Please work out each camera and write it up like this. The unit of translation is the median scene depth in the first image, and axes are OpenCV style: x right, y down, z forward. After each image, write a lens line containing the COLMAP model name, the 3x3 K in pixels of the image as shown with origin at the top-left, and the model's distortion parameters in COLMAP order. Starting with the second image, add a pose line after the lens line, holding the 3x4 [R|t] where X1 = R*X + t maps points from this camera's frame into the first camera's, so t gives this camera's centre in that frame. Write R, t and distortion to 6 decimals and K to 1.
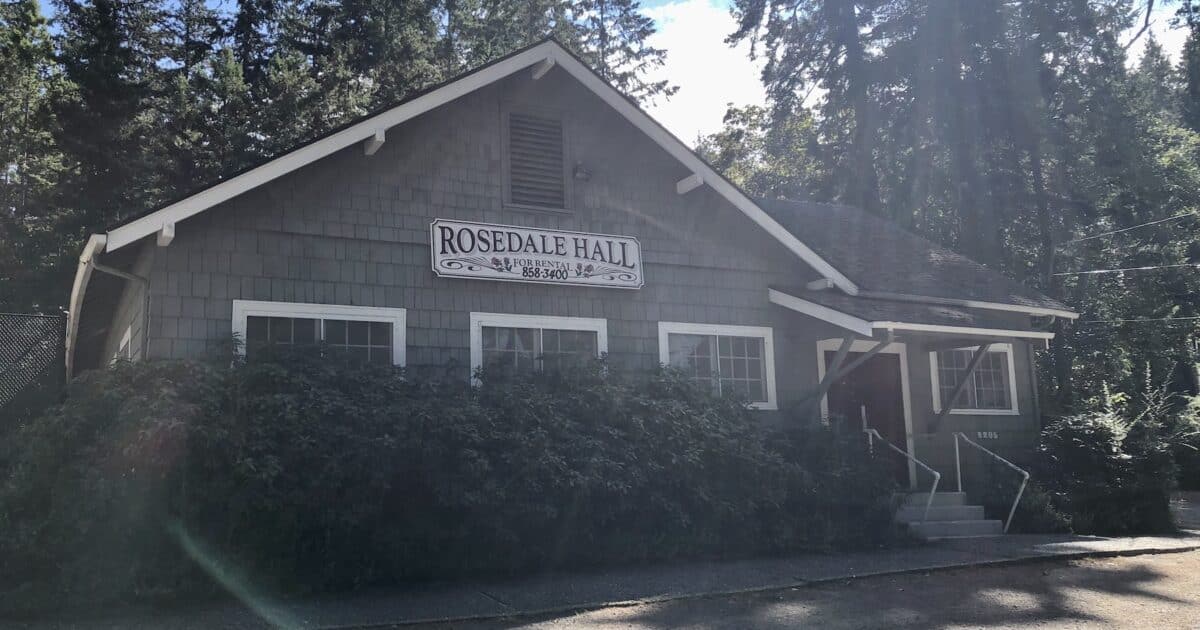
lens RADIAL K [[967.6, 0, 602.1], [0, 967.6, 318.4], [0, 0, 1]] dist [0.018466, -0.002696]
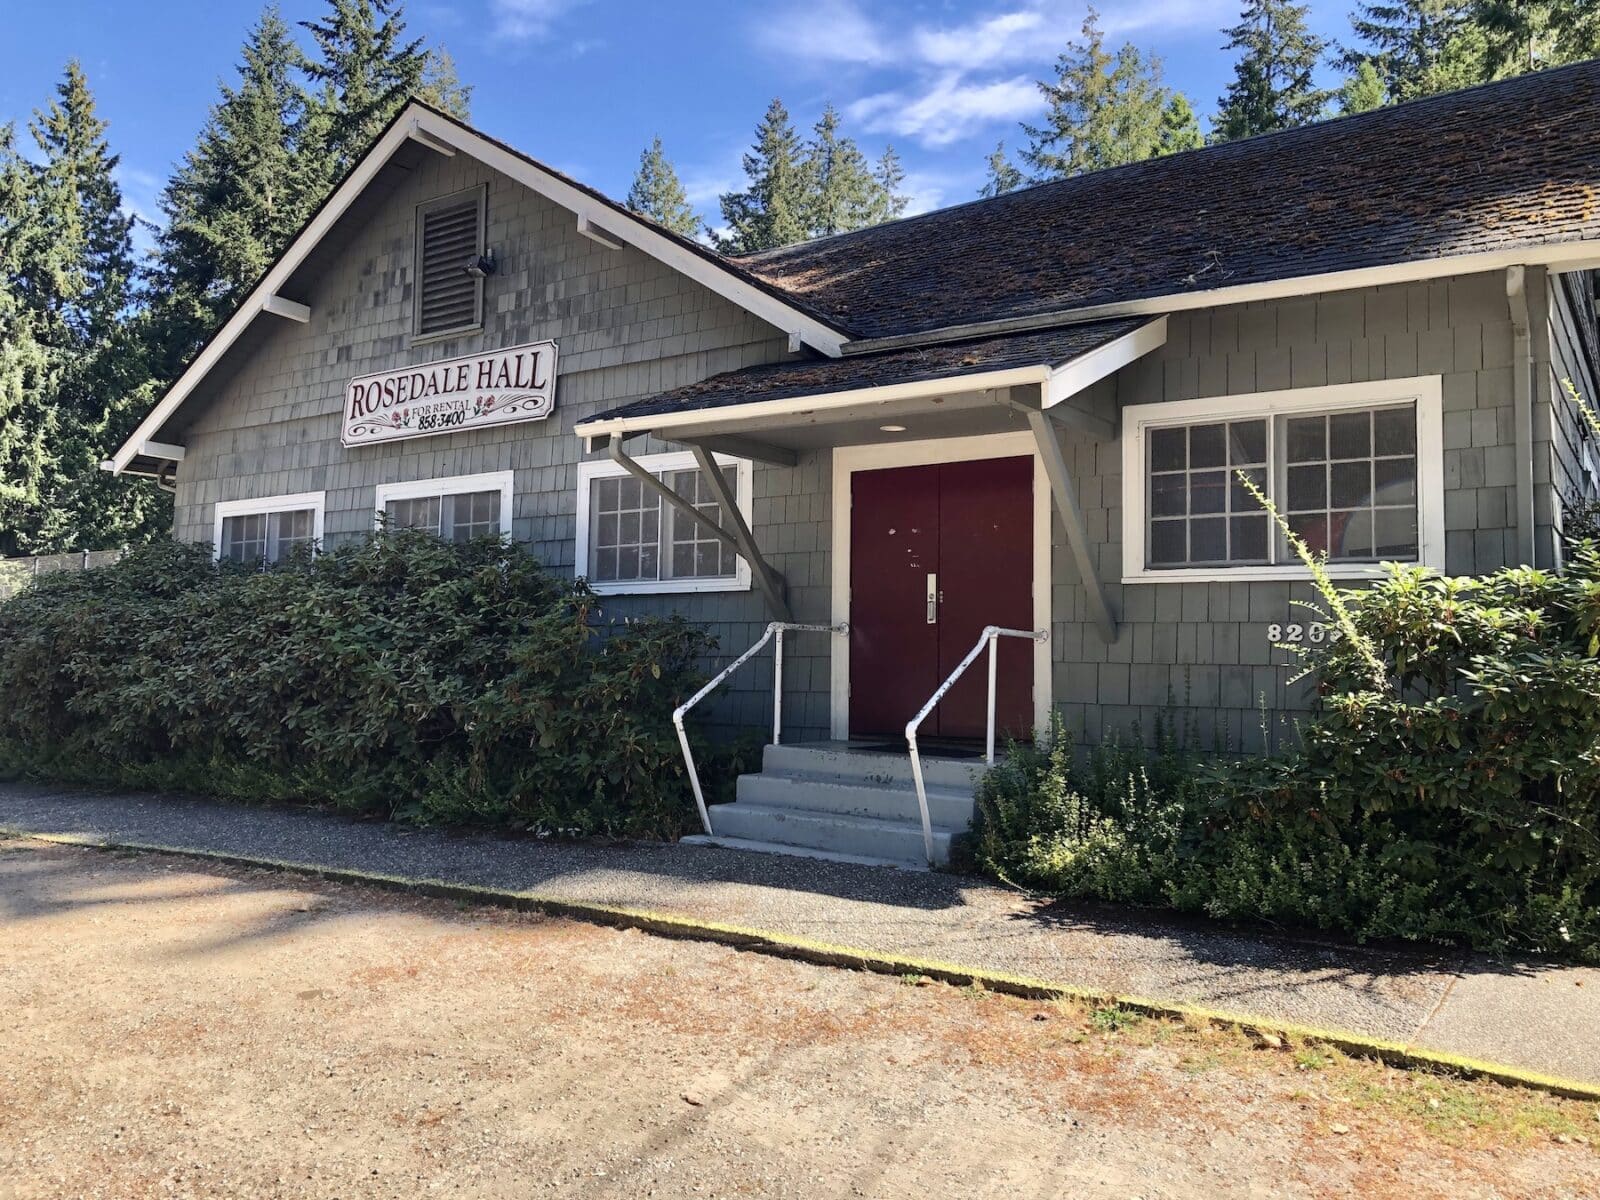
lens RADIAL K [[1274.7, 0, 800.6], [0, 1274.7, 589.9], [0, 0, 1]] dist [-0.009953, -0.002116]
pose [[0.495173, -0.019762, -0.868570, 0.920602], [0.119284, 0.991820, 0.045438, 0.070963], [0.860567, -0.126106, 0.493479, 0.730091]]
